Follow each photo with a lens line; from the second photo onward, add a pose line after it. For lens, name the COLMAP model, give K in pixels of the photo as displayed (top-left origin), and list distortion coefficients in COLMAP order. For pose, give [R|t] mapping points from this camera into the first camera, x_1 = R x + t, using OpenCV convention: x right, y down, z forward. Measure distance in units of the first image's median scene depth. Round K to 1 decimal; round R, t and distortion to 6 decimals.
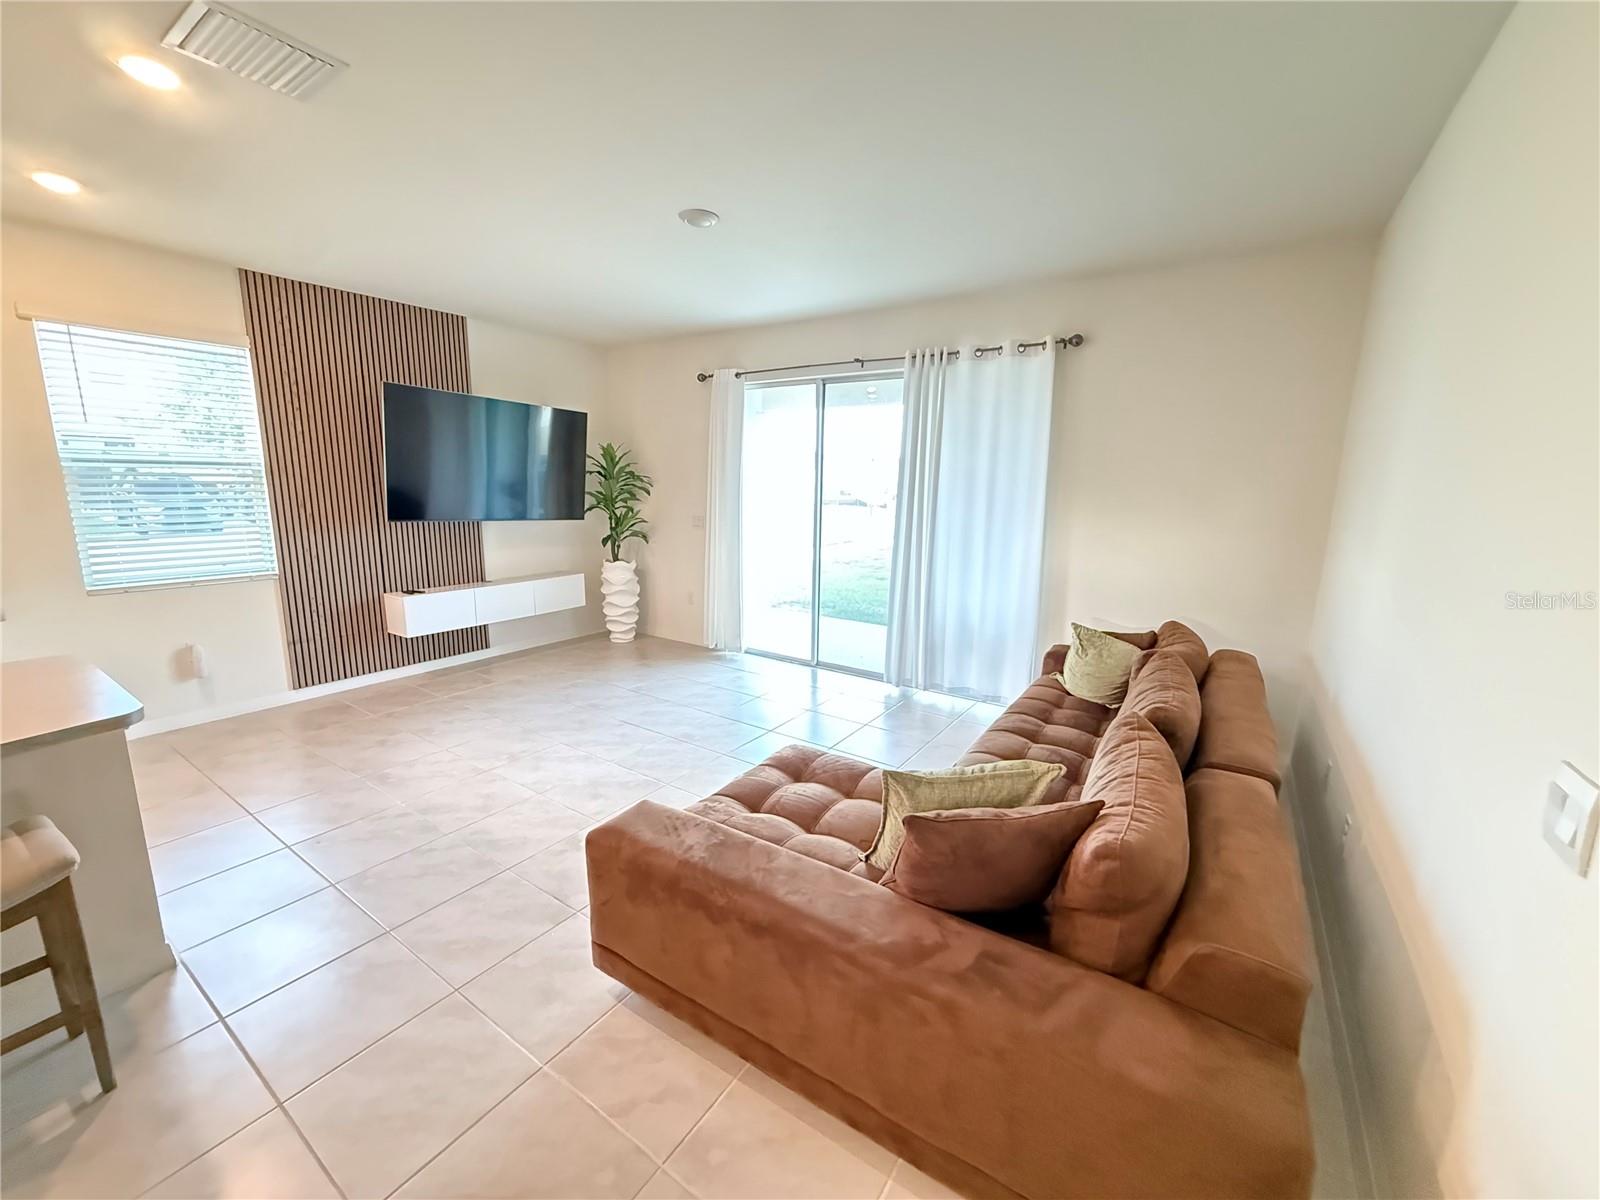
lens RADIAL K [[637.7, 0, 799.3], [0, 637.7, 597.0], [0, 0, 1]] dist [0.000161, 0.000349]
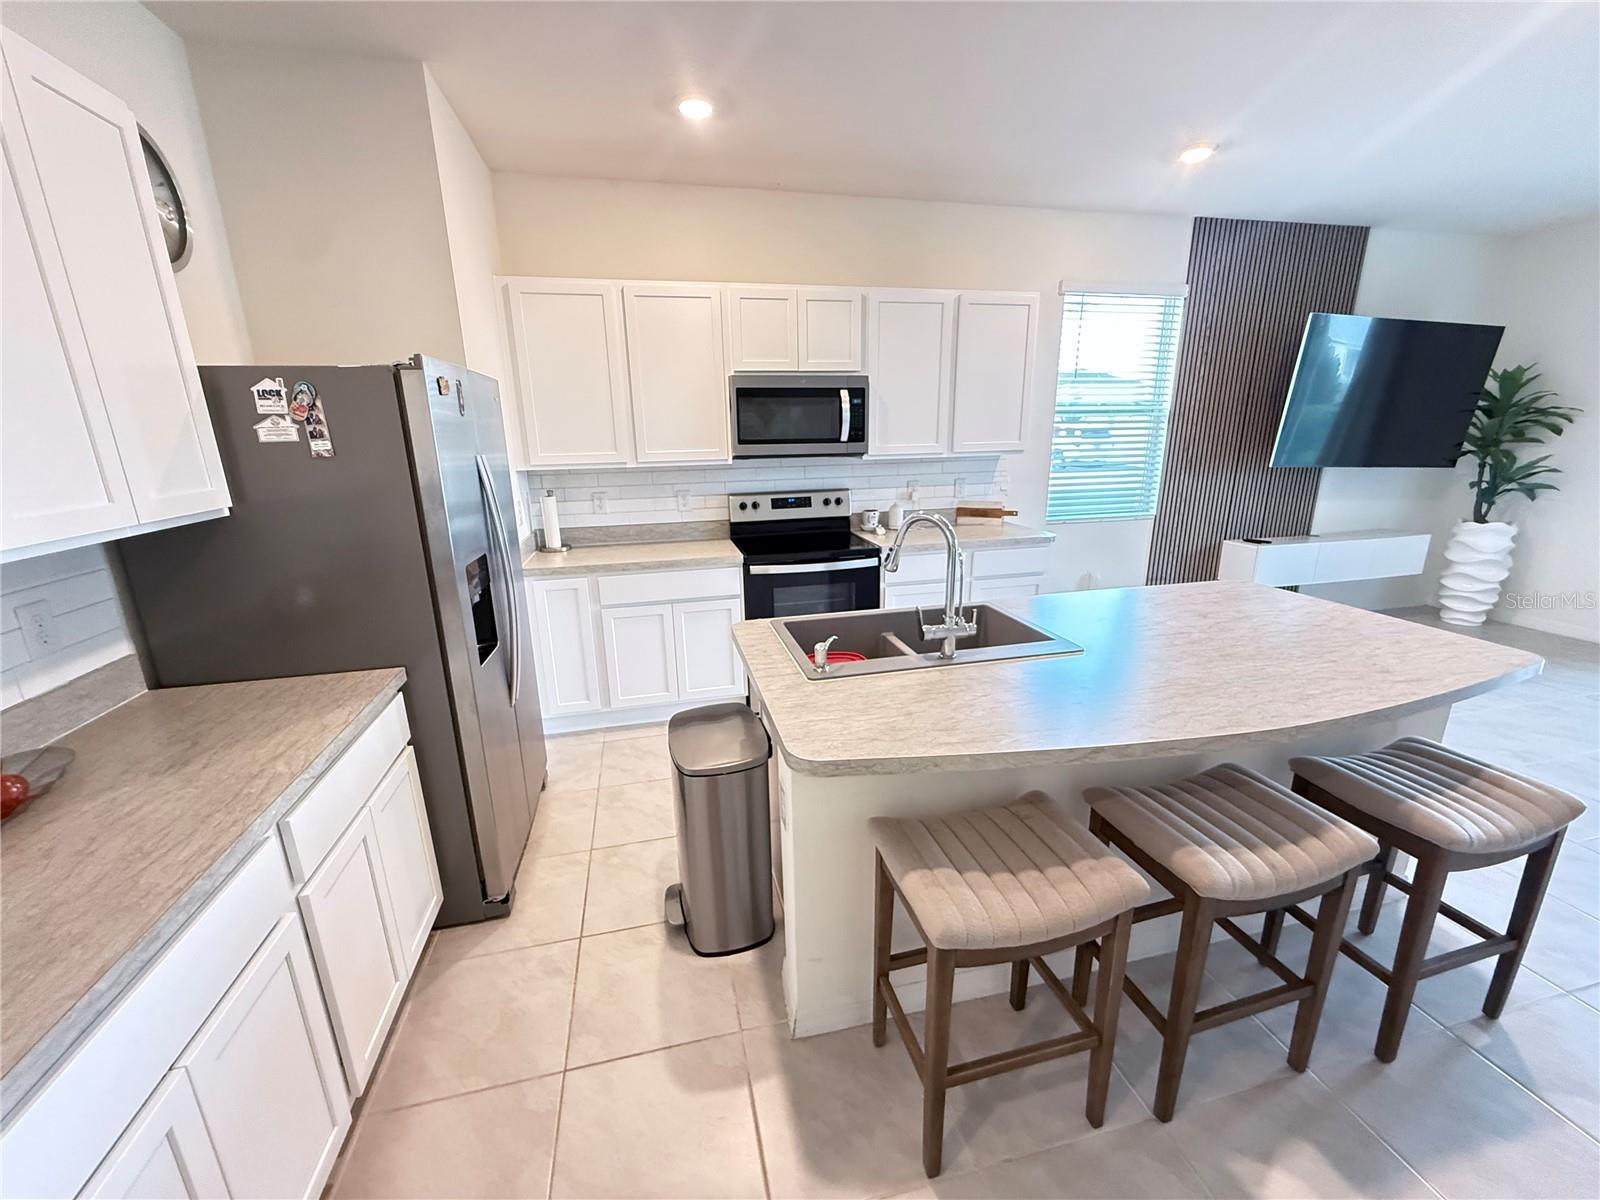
lens RADIAL K [[637.7, 0, 794.3], [0, 637.7, 597.4], [0, 0, 1]] dist [0.000161, 0.000349]
pose [[0.731369, 0.149461, -0.665402, -0.479044], [-0.096123, 0.988541, 0.116391, 0.031747], [0.675173, -0.021165, 0.737355, -0.184330]]
